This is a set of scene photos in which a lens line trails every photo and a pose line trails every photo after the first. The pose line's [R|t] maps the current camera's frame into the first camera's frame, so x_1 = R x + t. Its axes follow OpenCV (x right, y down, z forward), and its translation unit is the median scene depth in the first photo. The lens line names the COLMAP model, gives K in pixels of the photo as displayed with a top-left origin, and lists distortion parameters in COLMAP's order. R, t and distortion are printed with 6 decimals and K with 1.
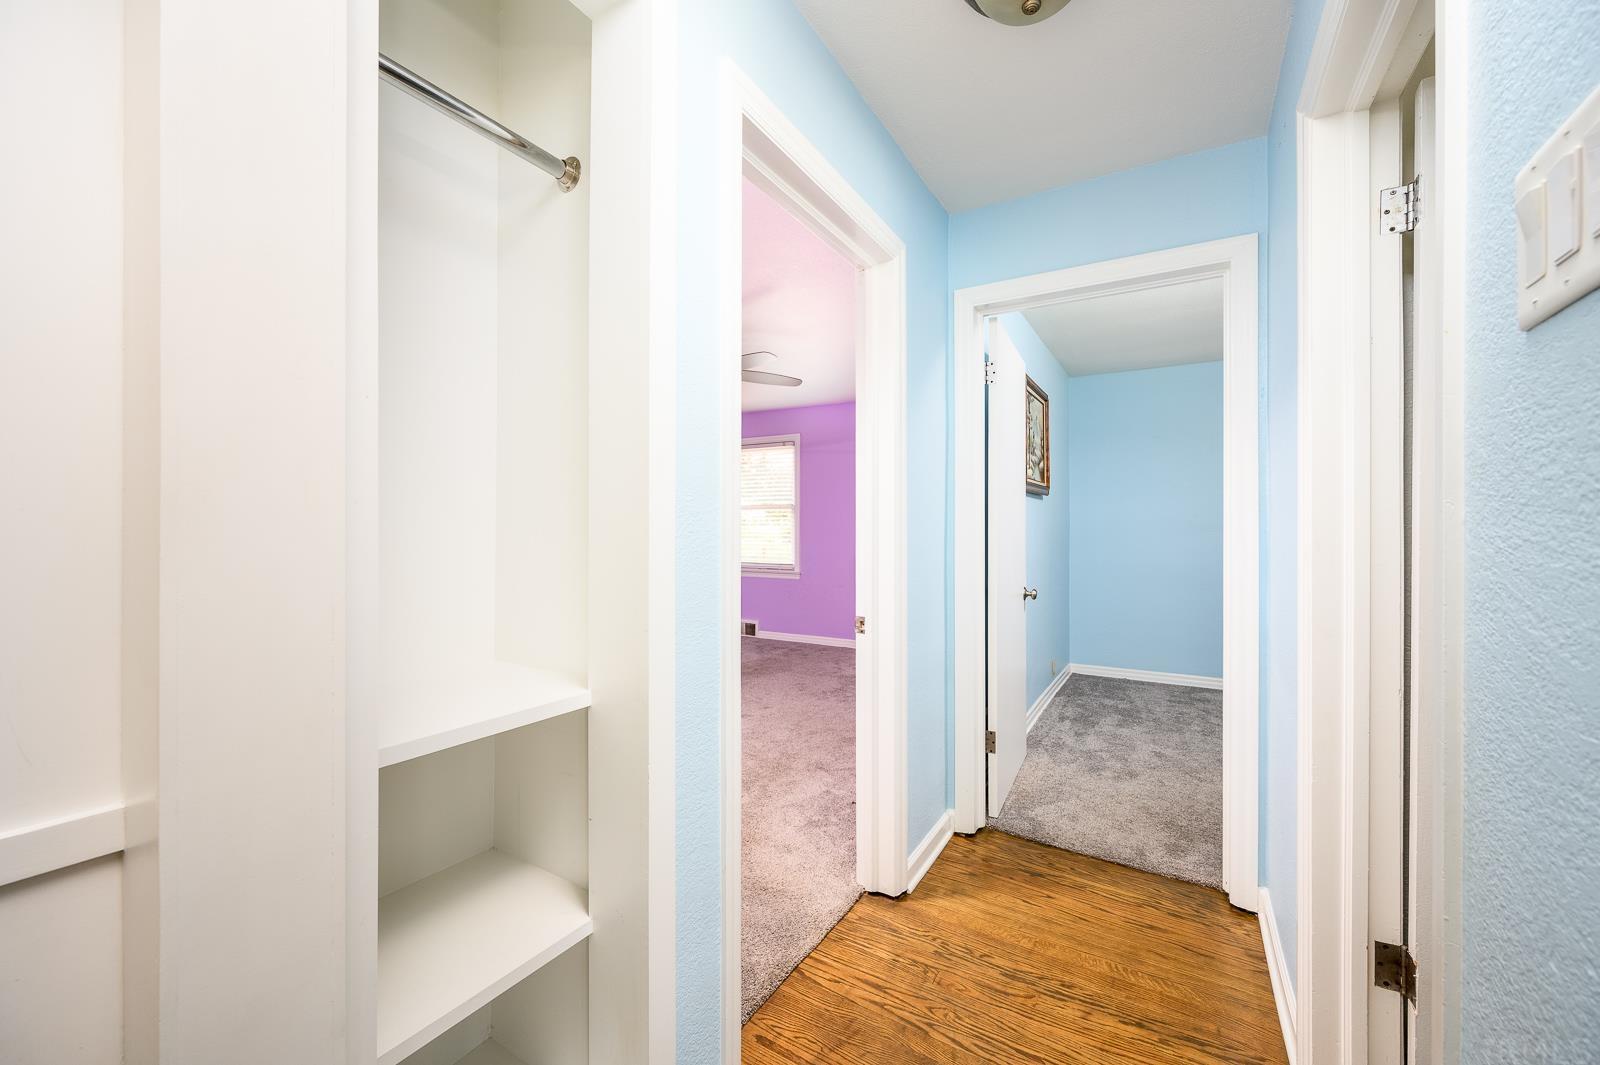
lens RADIAL K [[634.3, 0, 799.5], [0, 634.3, 529.2], [0, 0, 1]] dist [-0.004622, 0.000996]
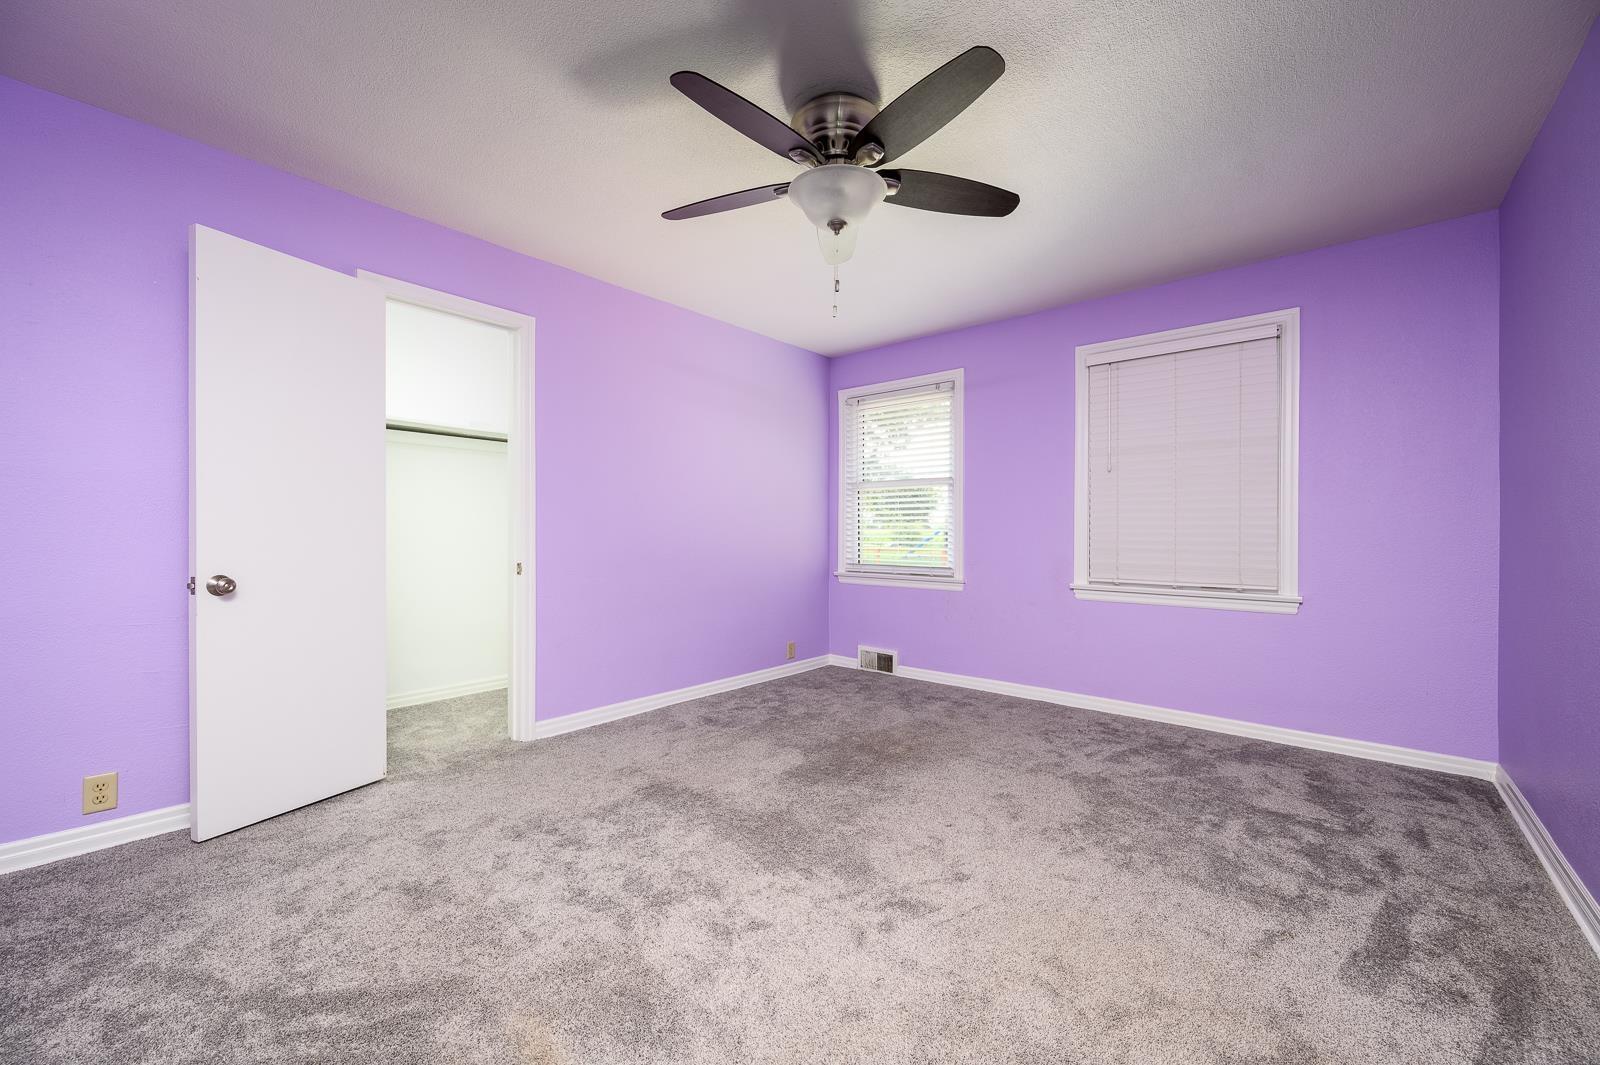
lens RADIAL K [[634.3, 0, 801.3], [0, 634.3, 536.0], [0, 0, 1]] dist [-0.004622, 0.000996]
pose [[0.984972, 0.004043, -0.172668, -0.051443], [-0.004663, 0.999984, -0.003183, 0.025737], [0.172652, 0.003940, 0.984975, 0.328901]]
